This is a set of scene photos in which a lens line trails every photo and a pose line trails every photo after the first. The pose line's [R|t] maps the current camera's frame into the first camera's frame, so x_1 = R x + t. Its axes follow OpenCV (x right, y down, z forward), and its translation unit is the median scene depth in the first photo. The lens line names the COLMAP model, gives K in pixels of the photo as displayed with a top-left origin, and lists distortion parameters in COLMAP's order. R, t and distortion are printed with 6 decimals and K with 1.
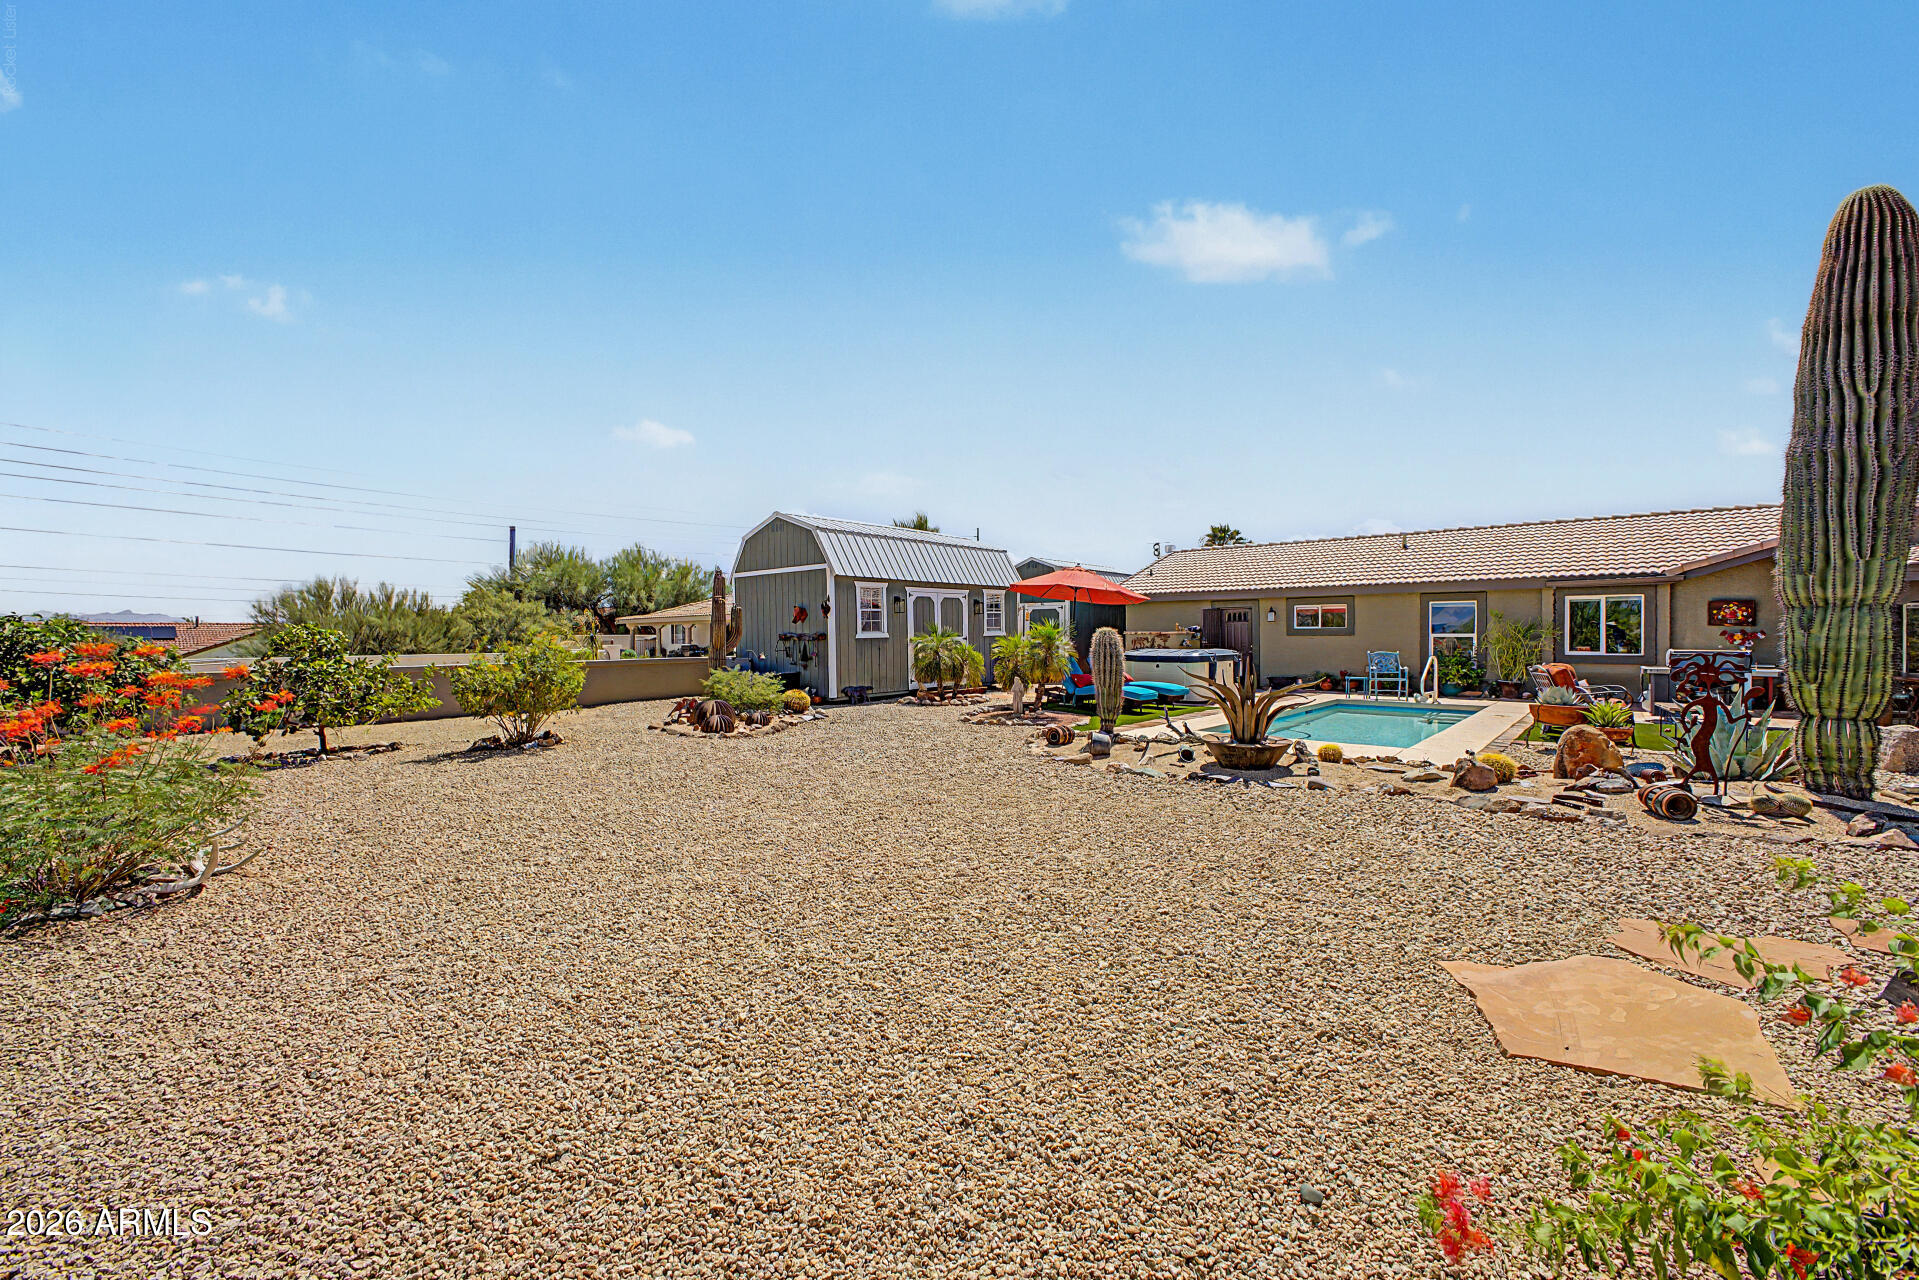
lens RADIAL K [[756.7, 0, 958.1], [0, 756.7, 639.3], [0, 0, 1]] dist [0.009203, -0.001173]
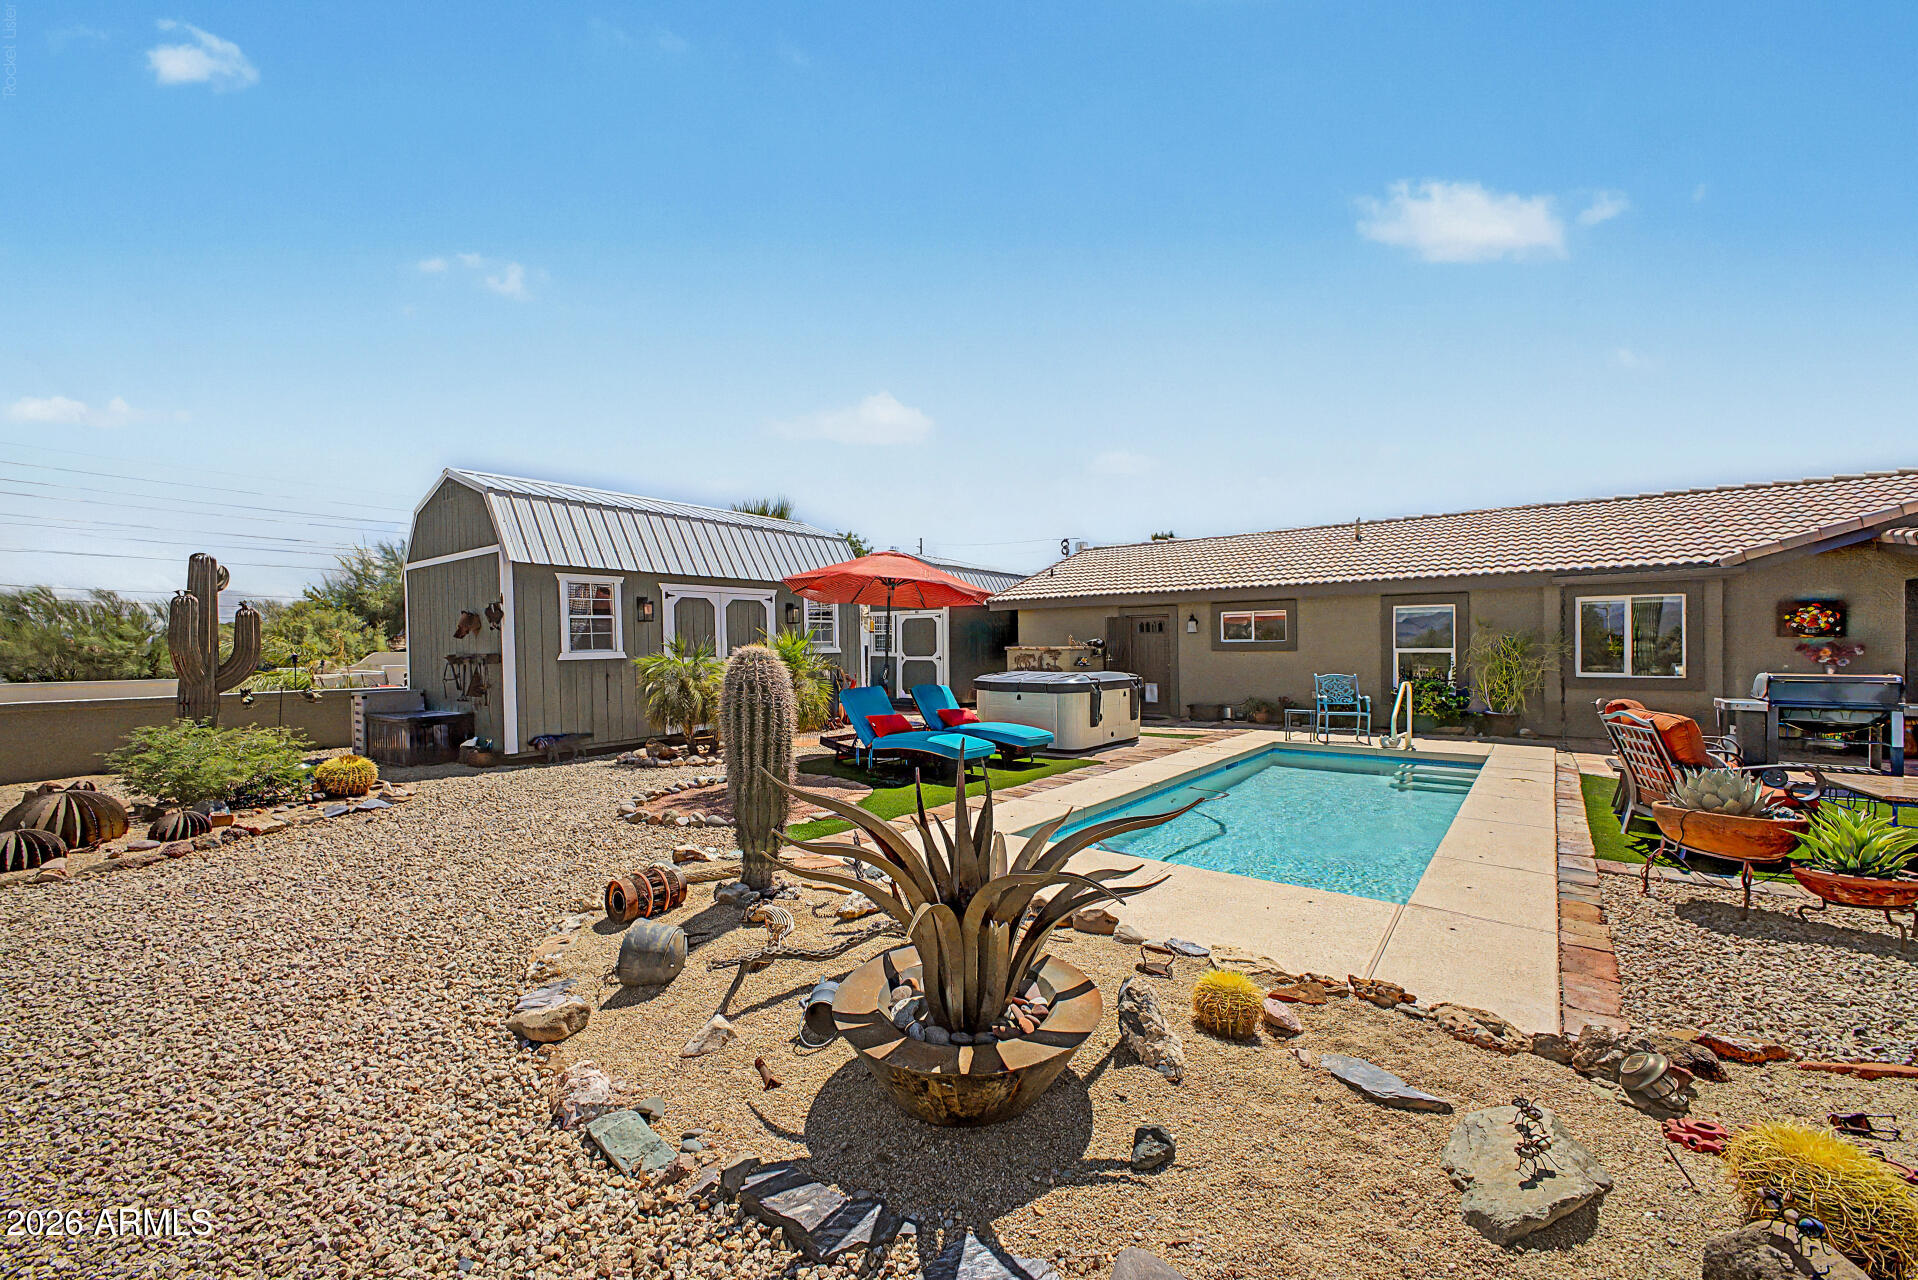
lens RADIAL K [[756.3, 0, 957.3], [0, 756.3, 651.5], [0, 0, 1]] dist [0.009203, -0.001173]
pose [[0.998067, -0.004224, 0.062005, 0.158024], [0.004223, 0.999991, 0.000146, -0.006924], [-0.062005, 0.000116, 0.998076, 0.306041]]
